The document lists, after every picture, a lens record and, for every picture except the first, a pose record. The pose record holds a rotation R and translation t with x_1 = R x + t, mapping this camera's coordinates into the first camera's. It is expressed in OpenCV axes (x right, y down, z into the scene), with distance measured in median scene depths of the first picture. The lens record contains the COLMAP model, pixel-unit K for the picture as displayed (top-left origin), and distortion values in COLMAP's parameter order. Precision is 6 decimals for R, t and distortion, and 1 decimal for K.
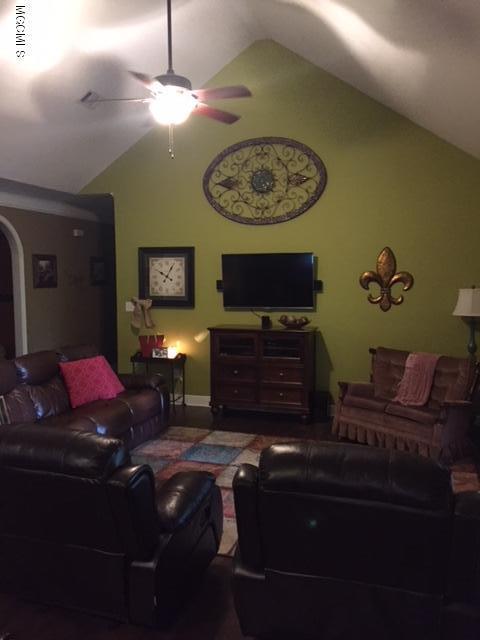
lens RADIAL K [[546.9, 0, 237.0], [0, 546.9, 319.7], [0, 0, 1]] dist [0.087521, -0.101177]
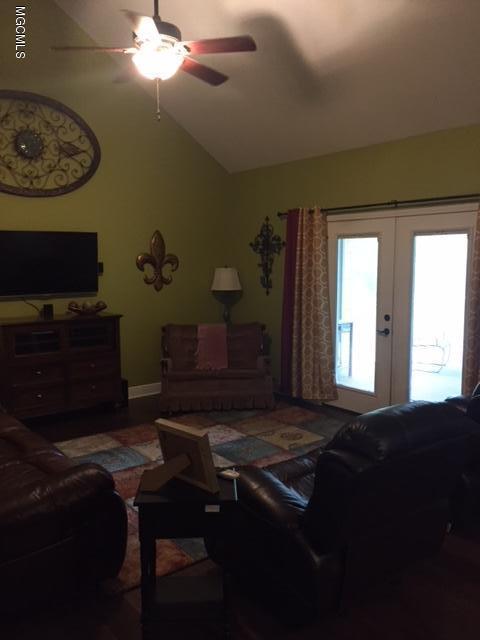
lens RADIAL K [[546.9, 0, 237.0], [0, 546.9, 319.7], [0, 0, 1]] dist [0.087521, -0.101177]
pose [[0.564261, -0.094143, 0.820212, -0.506277], [0.079909, 0.995040, 0.059237, -0.010687], [-0.821720, 0.032117, 0.568985, 0.270242]]
